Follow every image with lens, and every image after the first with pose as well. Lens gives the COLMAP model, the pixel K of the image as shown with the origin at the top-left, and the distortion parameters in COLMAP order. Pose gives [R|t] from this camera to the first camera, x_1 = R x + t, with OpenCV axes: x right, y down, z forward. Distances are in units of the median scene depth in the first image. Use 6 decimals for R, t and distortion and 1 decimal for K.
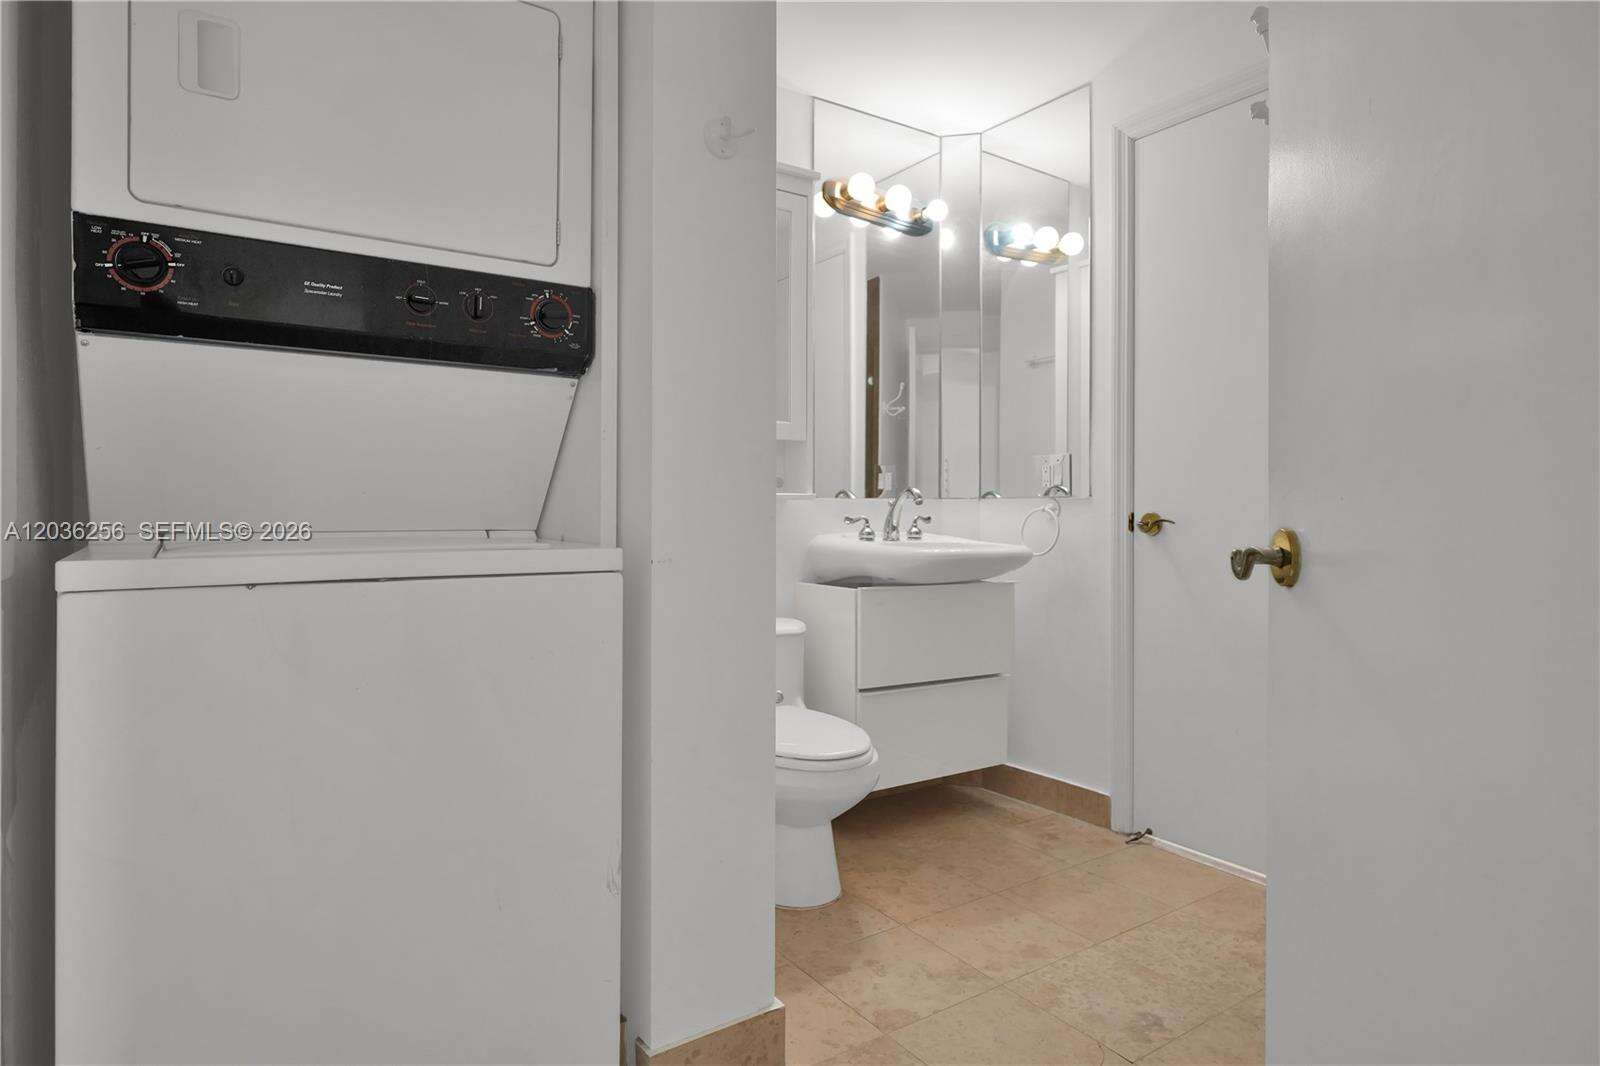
lens RADIAL K [[896.7, 0, 798.0], [0, 896.7, 514.5], [0, 0, 1]] dist [-0.004209, -0.000598]
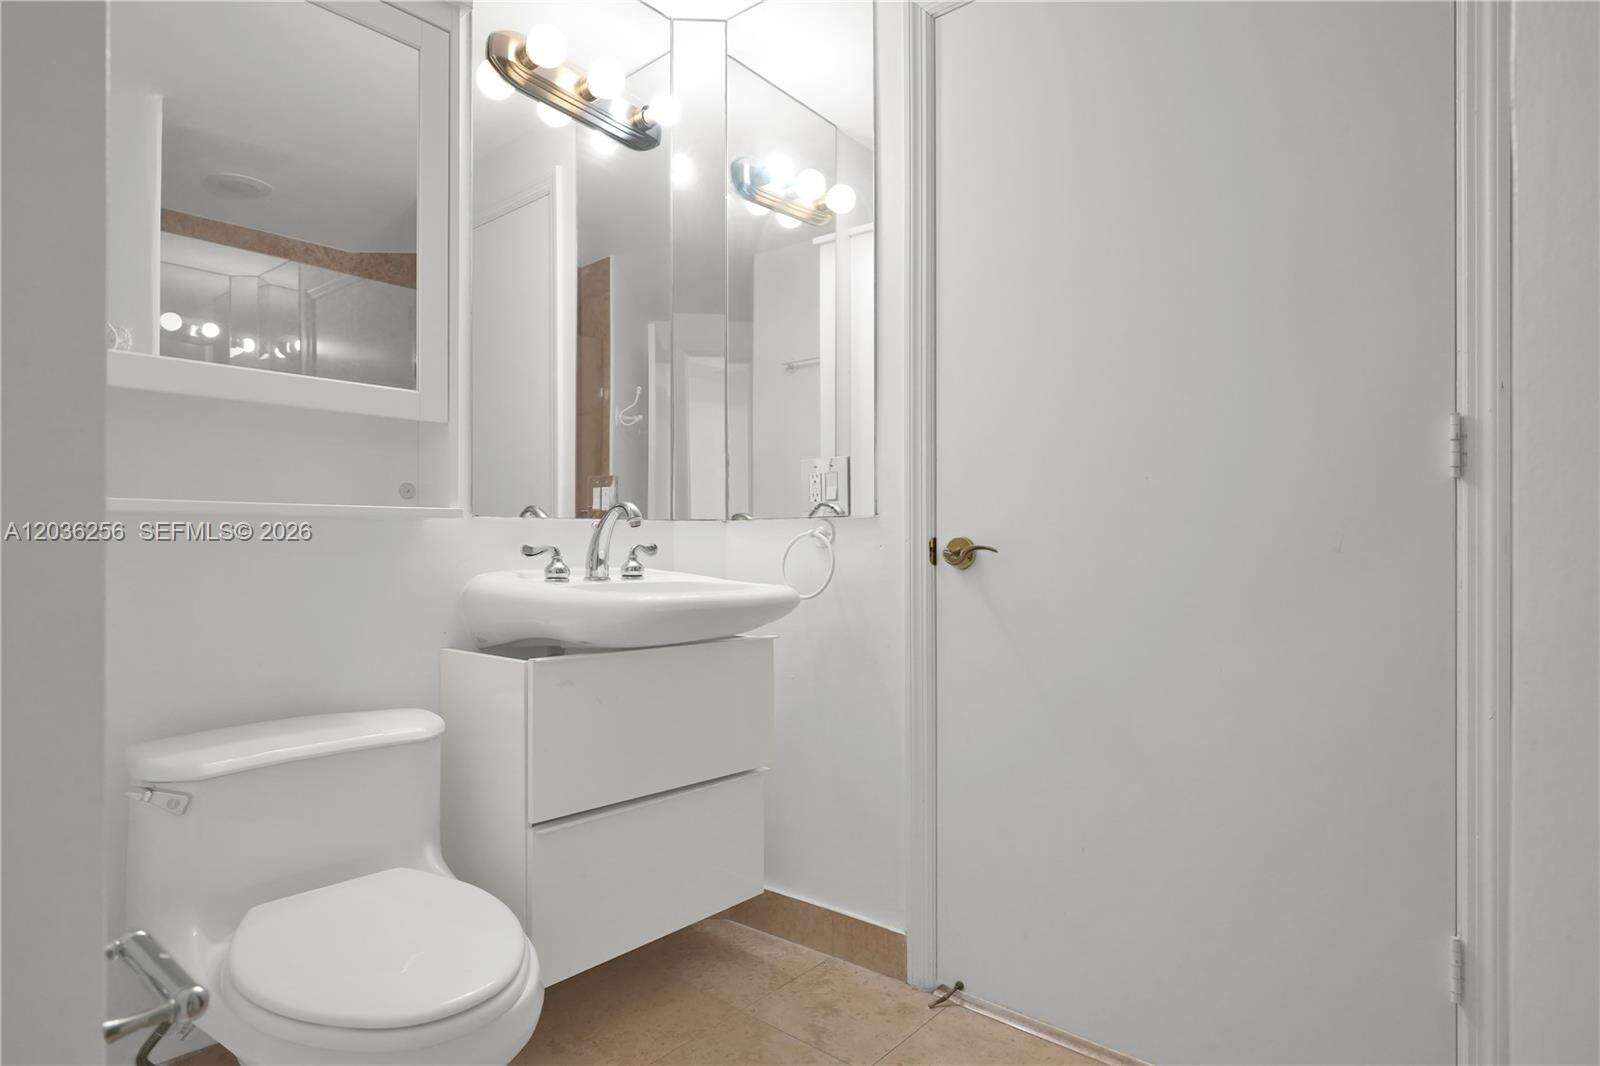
lens RADIAL K [[896.7, 0, 798.0], [0, 896.7, 514.5], [0, 0, 1]] dist [-0.004209, -0.000598]
pose [[0.963691, 0.004906, 0.266976, 0.069885], [0.004900, 0.999338, -0.036052, 0.004458], [-0.266976, 0.036051, 0.963029, 0.306590]]
